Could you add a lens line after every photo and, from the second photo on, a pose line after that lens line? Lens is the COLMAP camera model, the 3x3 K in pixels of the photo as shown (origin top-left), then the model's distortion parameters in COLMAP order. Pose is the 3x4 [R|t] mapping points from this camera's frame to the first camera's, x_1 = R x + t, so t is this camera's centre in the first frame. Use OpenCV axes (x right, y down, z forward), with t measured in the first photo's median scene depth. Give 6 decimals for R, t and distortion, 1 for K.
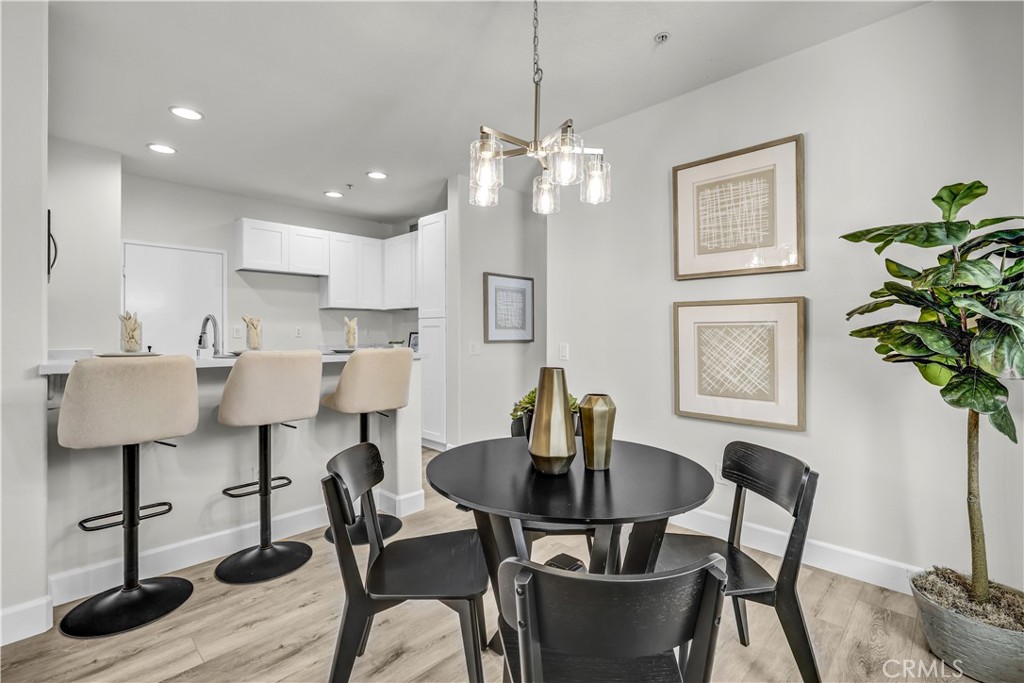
lens RADIAL K [[459.6, 0, 512.5], [0, 459.6, 333.3], [0, 0, 1]] dist [-0.000469, 0.000193]
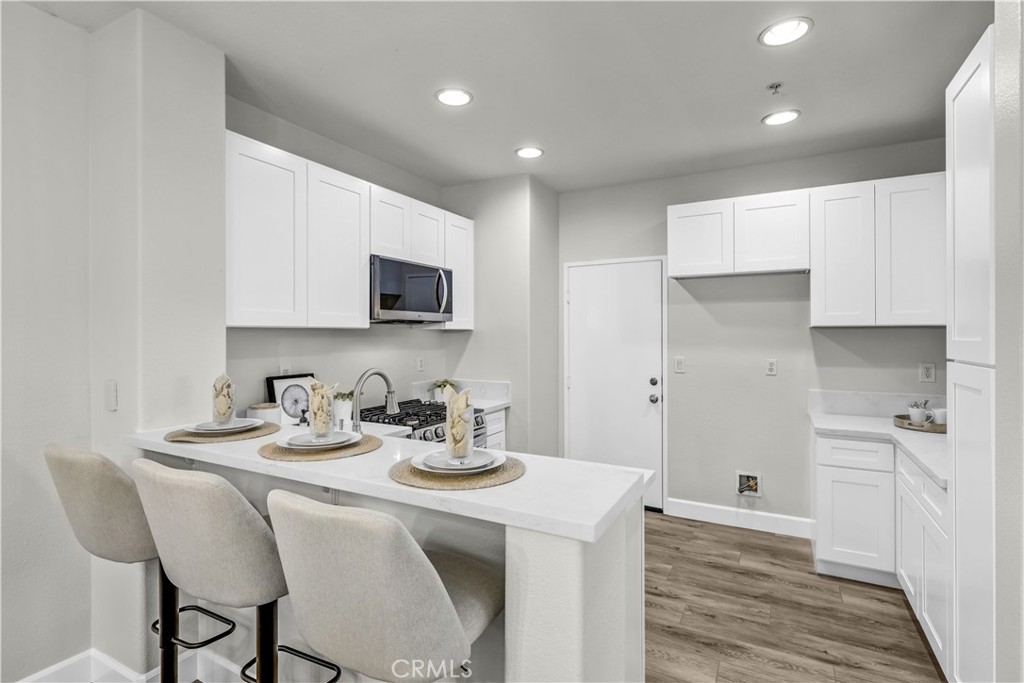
lens RADIAL K [[499.6, 0, 512.0], [0, 499.6, 341.5], [0, 0, 1]] dist [-0.000421, -0.000053]
pose [[0.273140, -0.000292, -0.961974, 0.084588], [0.008153, 0.999965, 0.002012, -0.043693], [0.961940, -0.008393, 0.273133, 0.520421]]
